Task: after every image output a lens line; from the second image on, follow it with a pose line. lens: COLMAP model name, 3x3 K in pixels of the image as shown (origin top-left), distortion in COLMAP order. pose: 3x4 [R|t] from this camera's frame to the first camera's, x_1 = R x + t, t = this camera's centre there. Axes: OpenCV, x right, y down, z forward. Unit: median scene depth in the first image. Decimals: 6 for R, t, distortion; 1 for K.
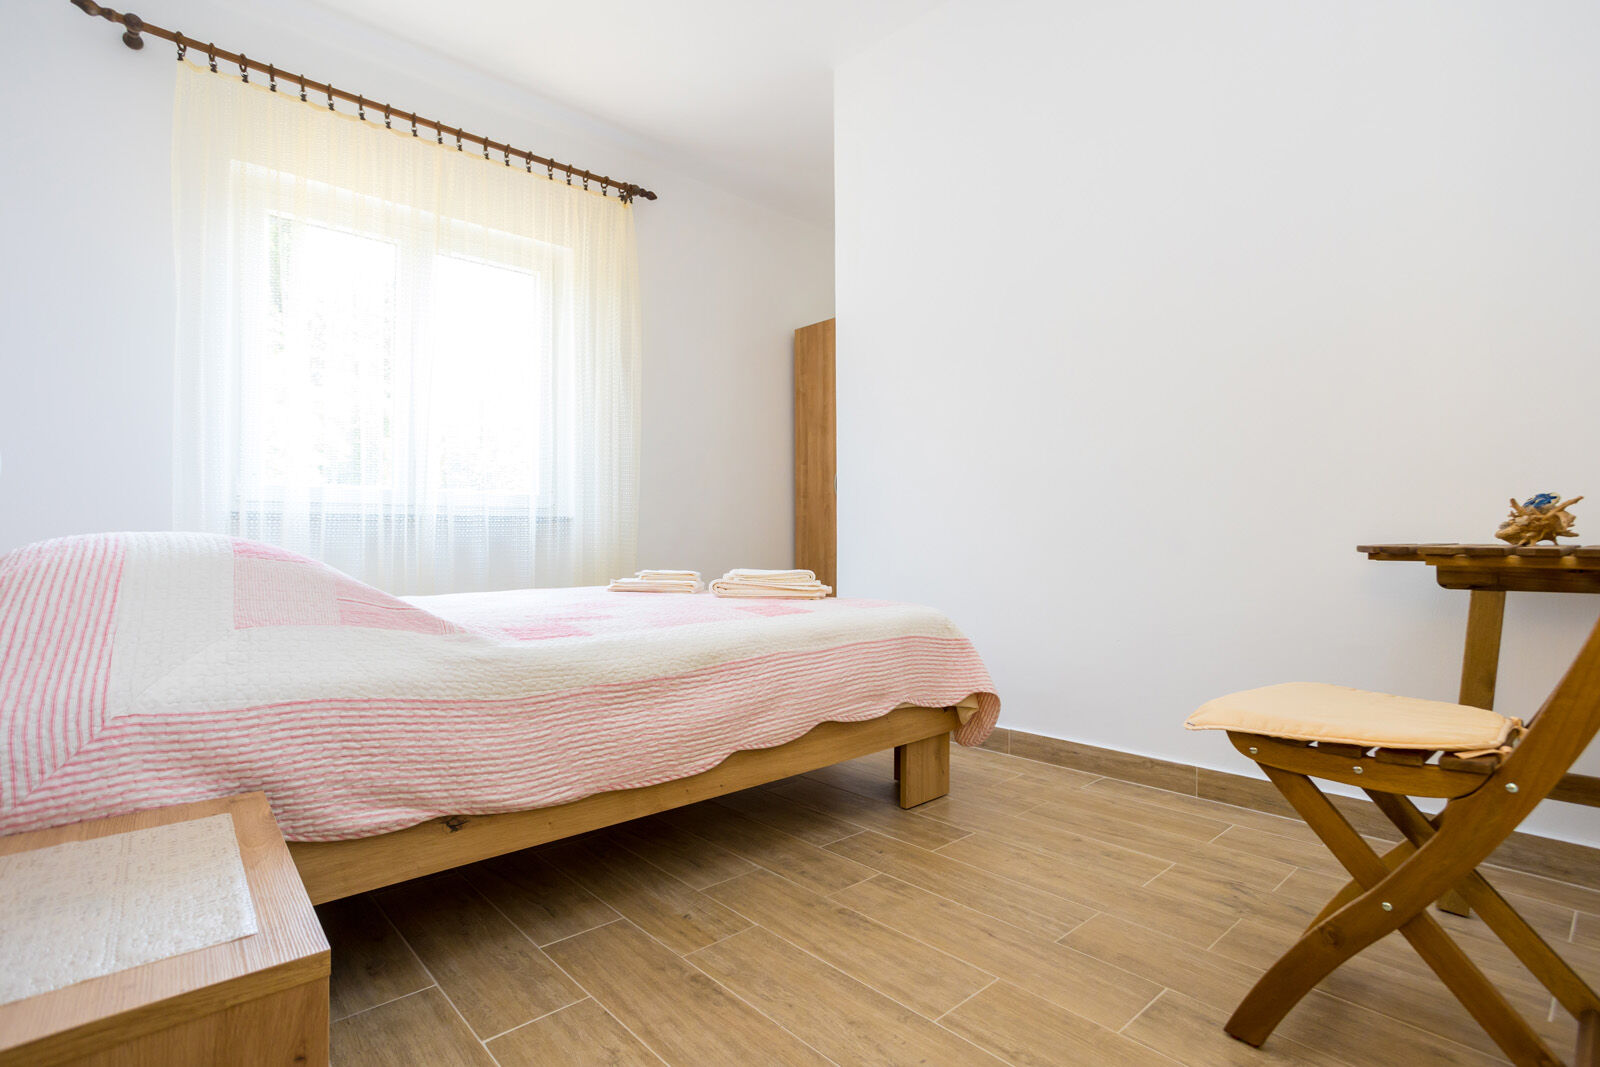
lens RADIAL K [[794.8, 0, 804.5], [0, 794.8, 539.7], [0, 0, 1]] dist [-0.043275, 0.029261]
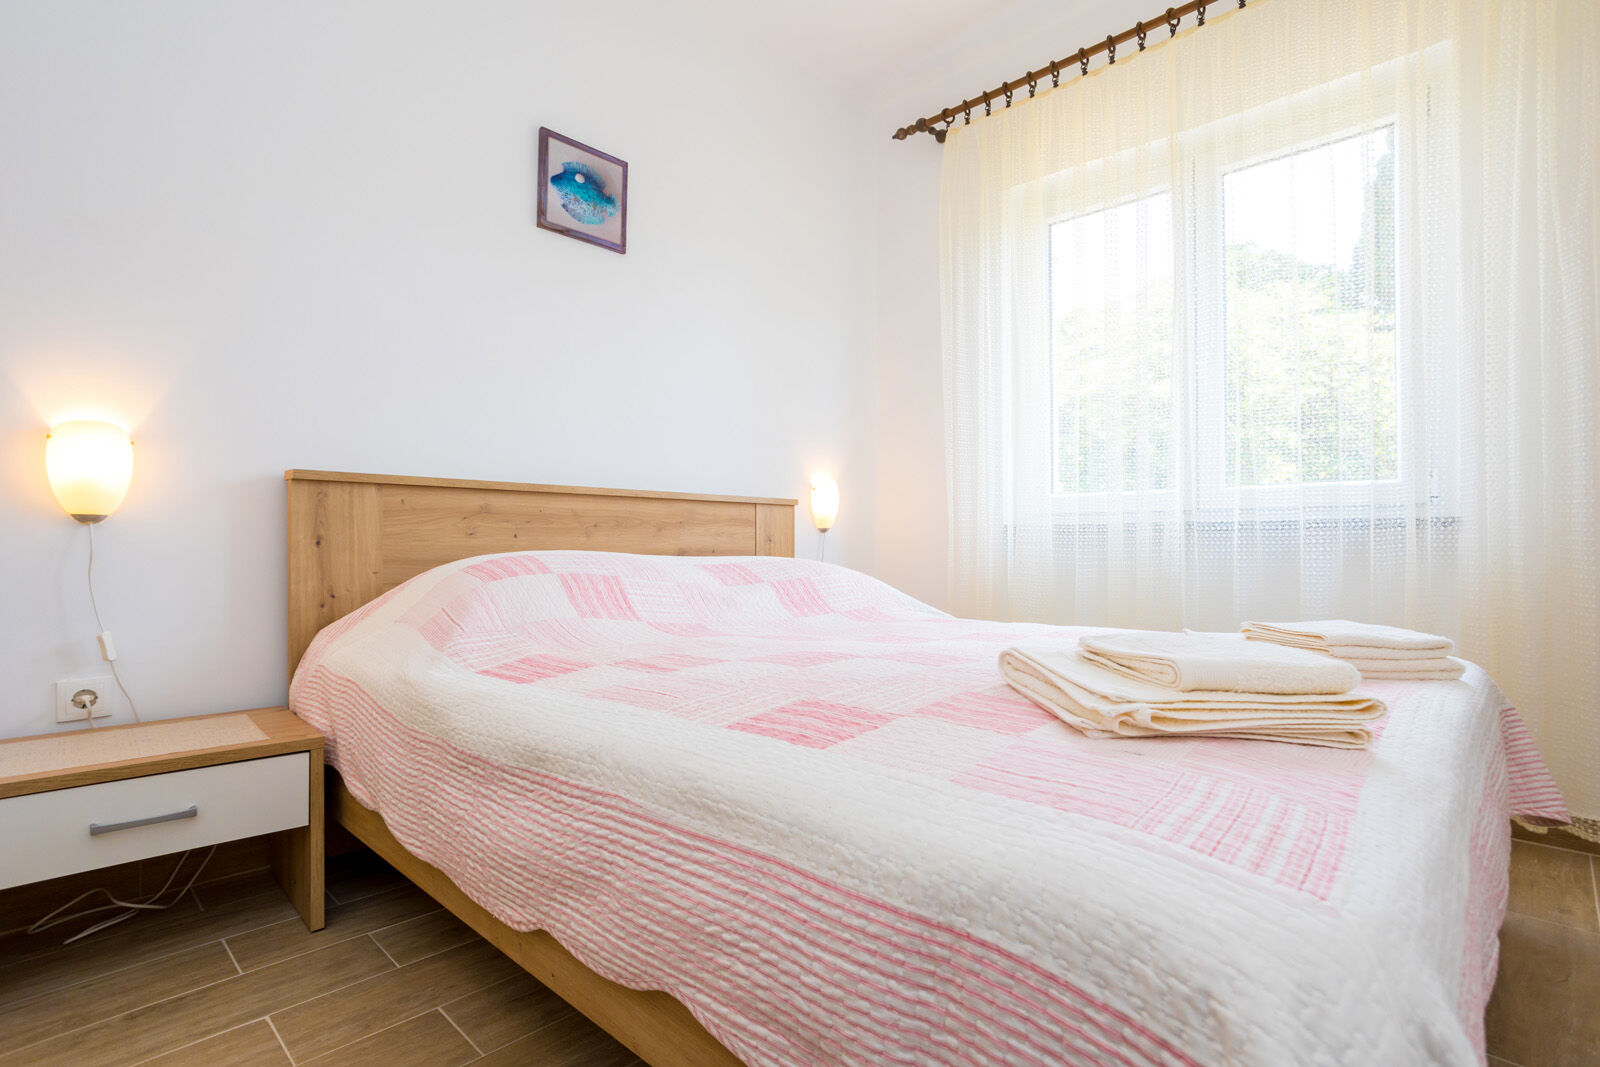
lens RADIAL K [[794.8, 0, 802.9], [0, 794.8, 537.8], [0, 0, 1]] dist [-0.043275, 0.029261]
pose [[0.056501, -0.008165, -0.998369, 0.444846], [-0.001667, 0.999964, -0.008273, -0.016811], [0.998401, 0.002132, 0.056485, 1.013345]]
